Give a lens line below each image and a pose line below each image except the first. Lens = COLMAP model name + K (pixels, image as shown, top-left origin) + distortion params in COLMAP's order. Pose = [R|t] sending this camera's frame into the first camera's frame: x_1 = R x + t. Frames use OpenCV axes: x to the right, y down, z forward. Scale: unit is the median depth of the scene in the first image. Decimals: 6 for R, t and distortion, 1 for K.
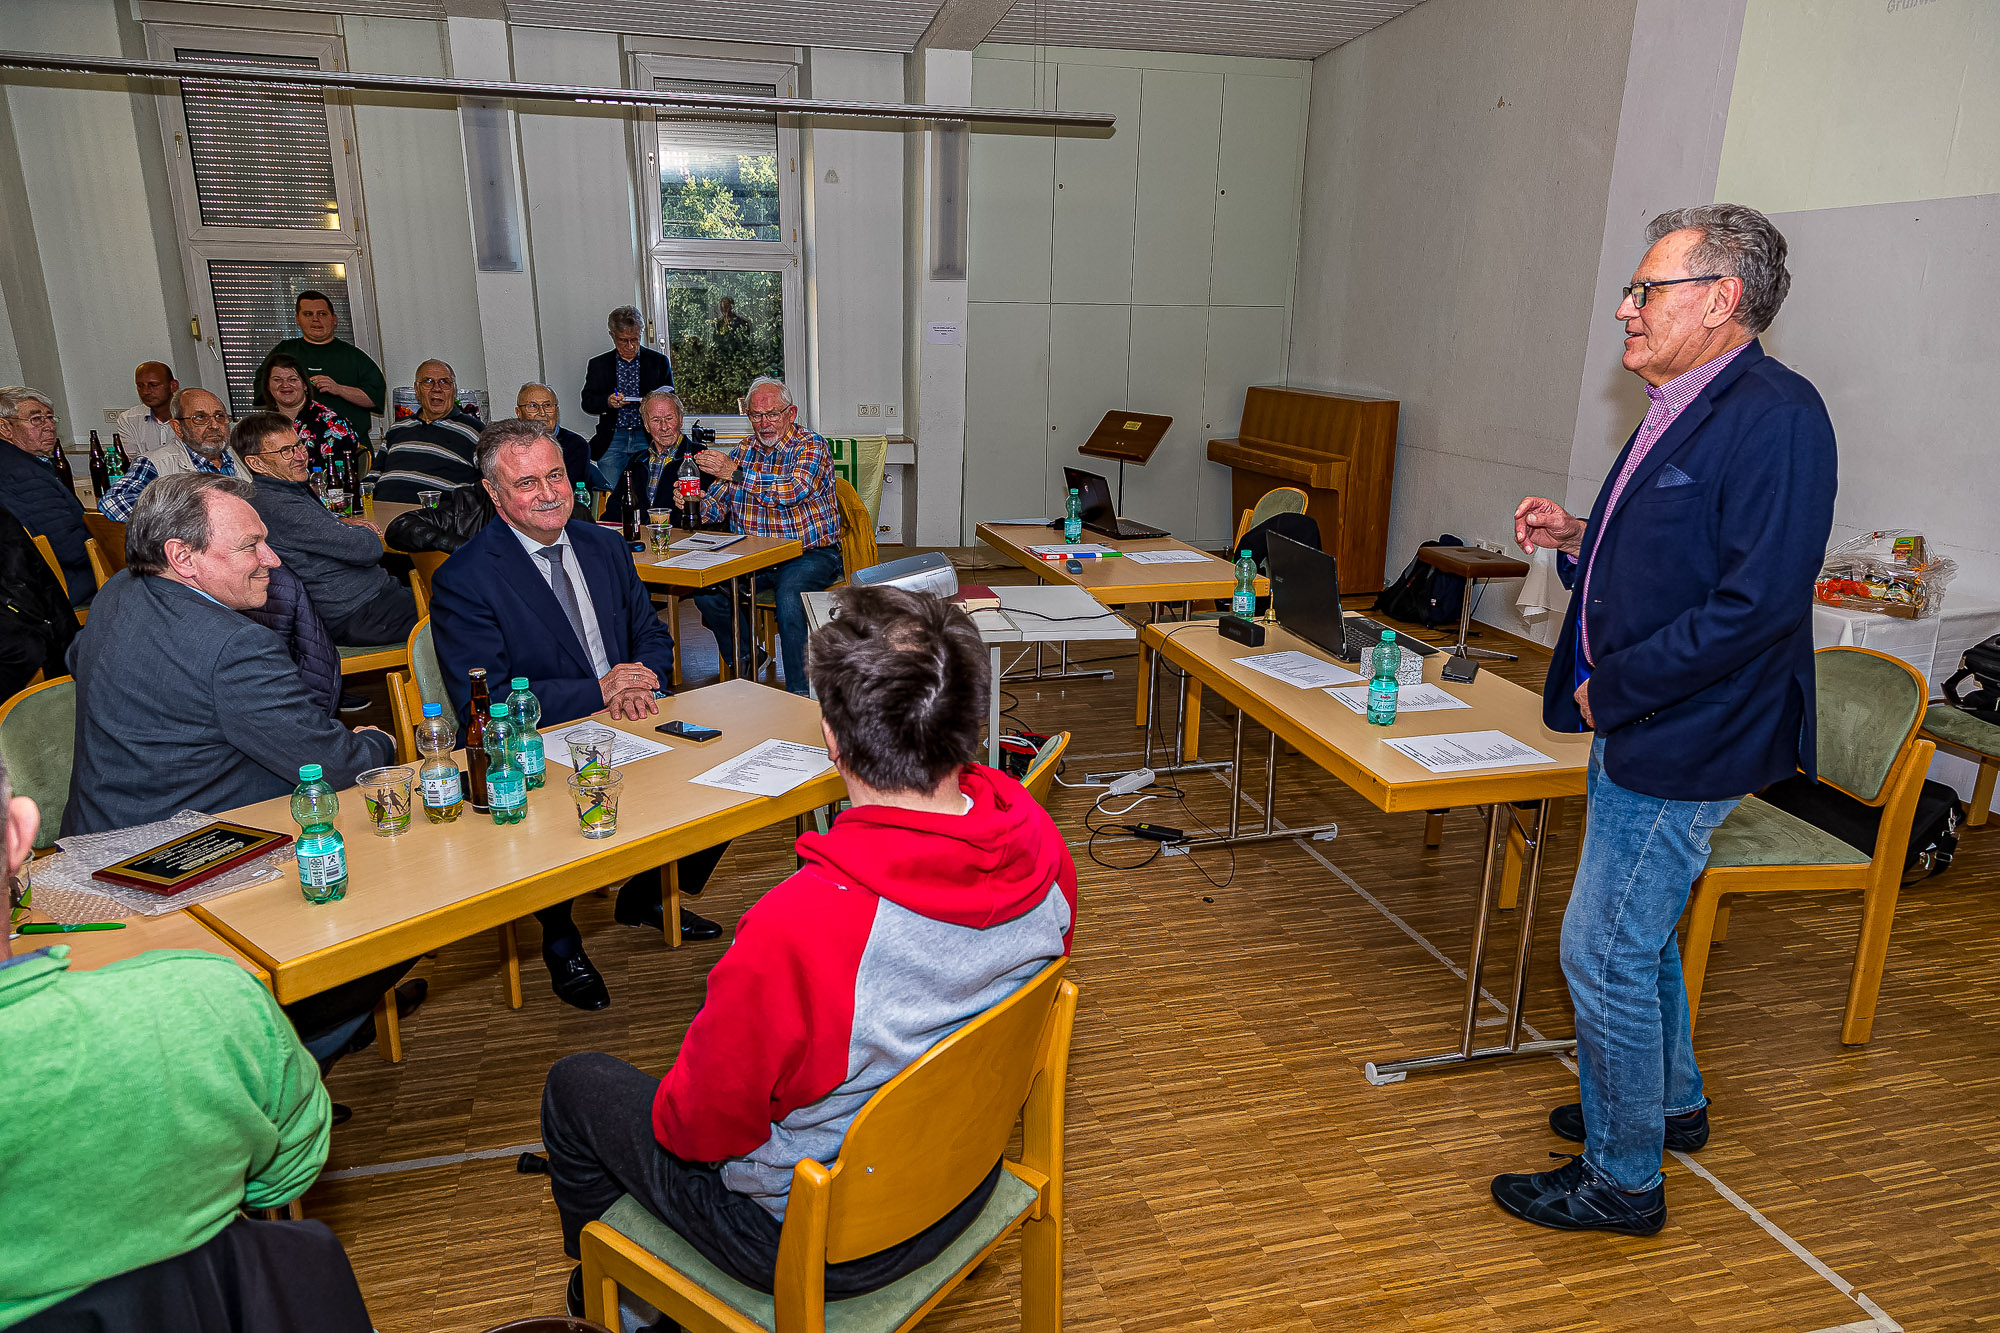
lens RADIAL K [[1302.5, 0, 1010.6], [0, 1302.5, 673.9], [0, 0, 1]] dist [0.028711, -0.003829]
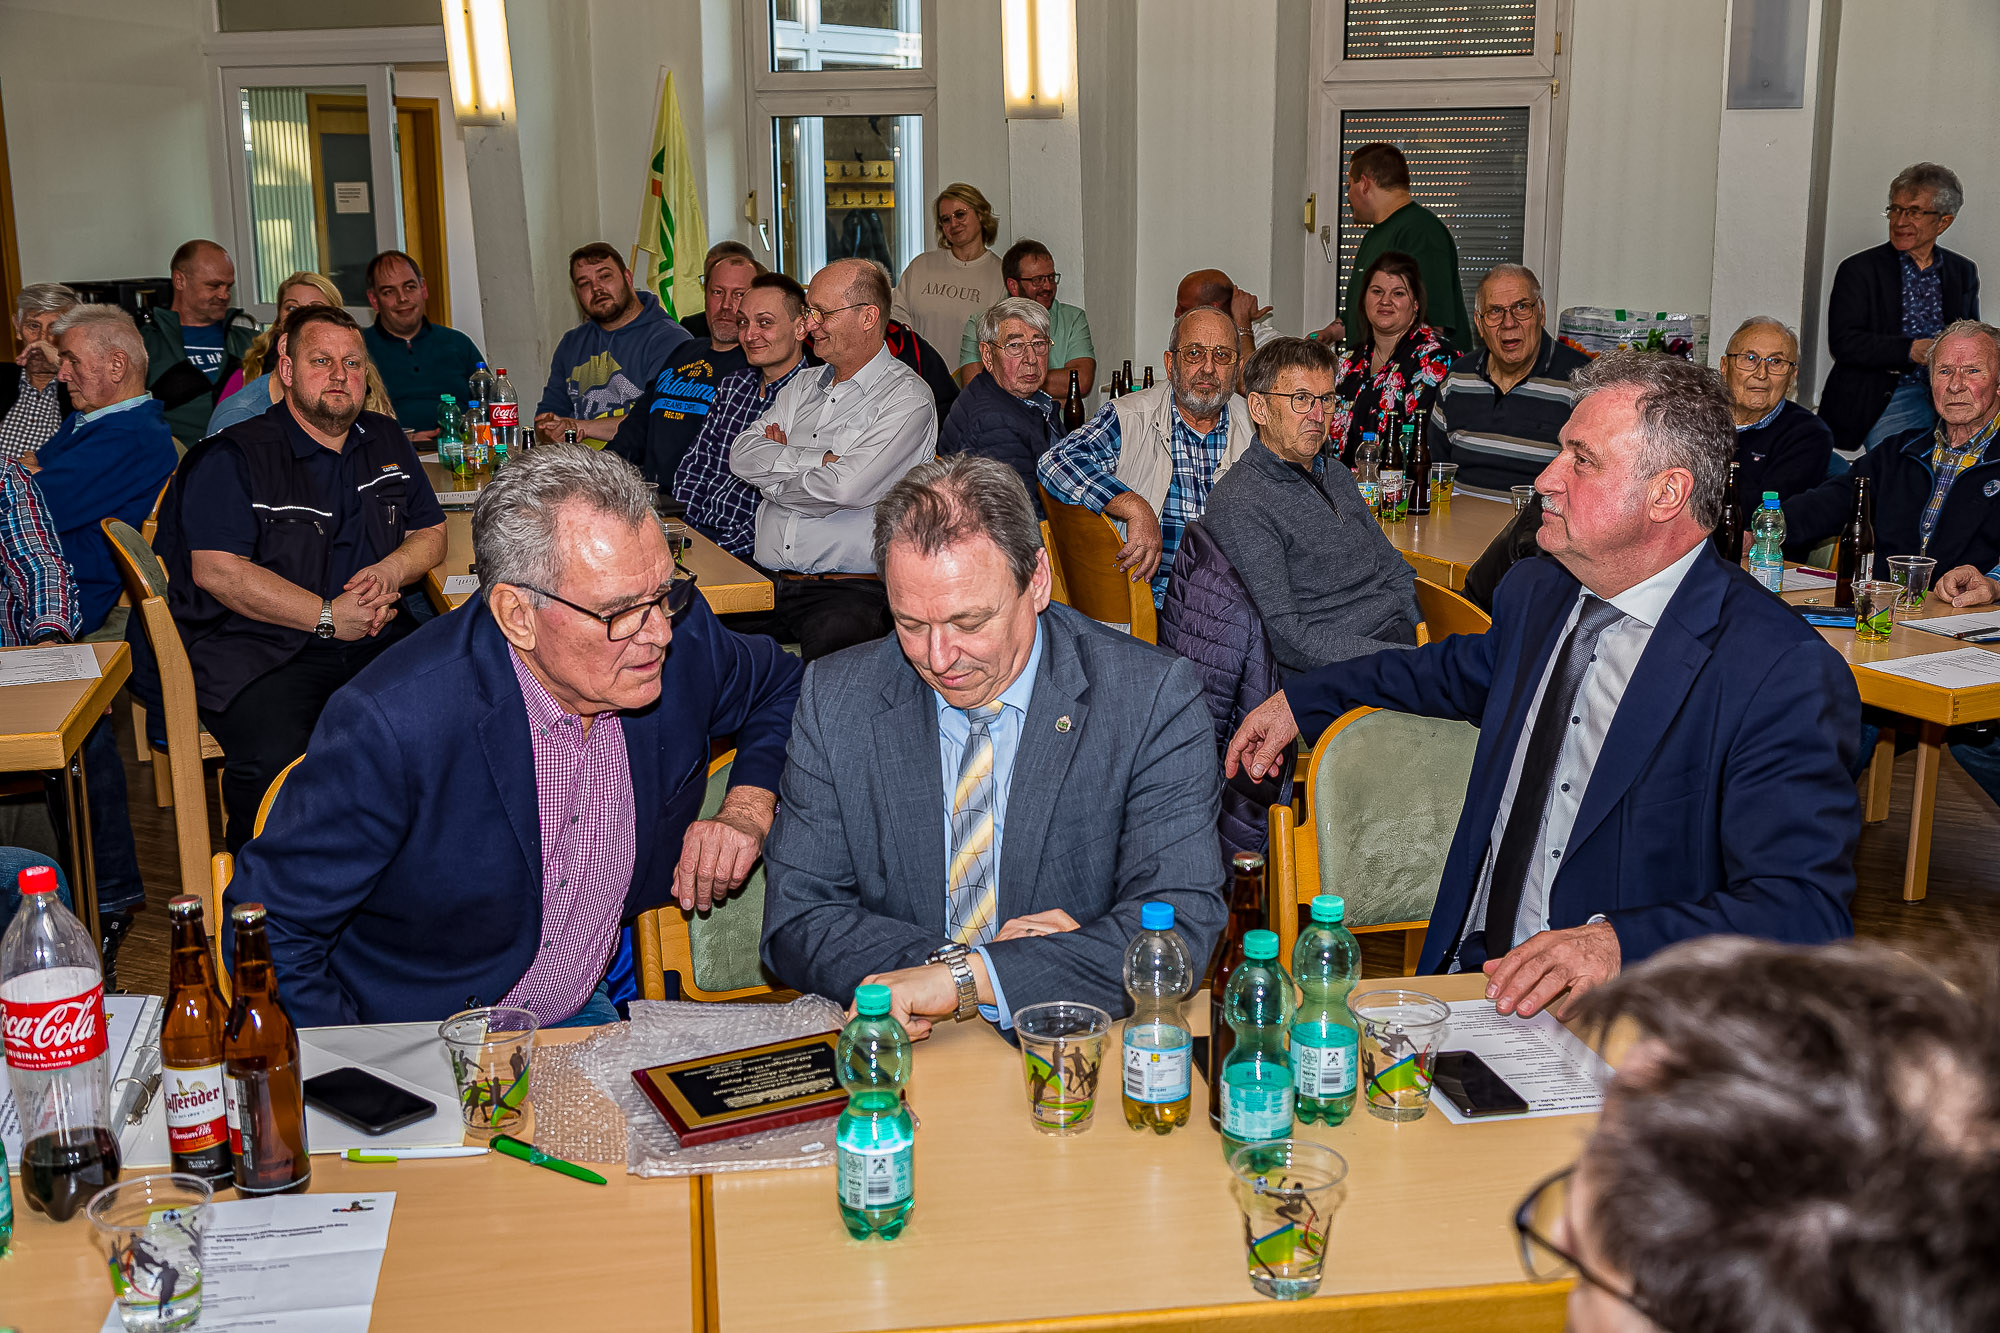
lens RADIAL K [[2222.9, 0, 952.4], [0, 2222.9, 677.1], [0, 0, 1]] dist [0.022435, 0.000000]
pose [[0.738273, 0.136874, -0.660468, 0.033999], [-0.172340, 0.984971, 0.011481, -0.031662], [0.652113, 0.105348, 0.750766, 0.142707]]
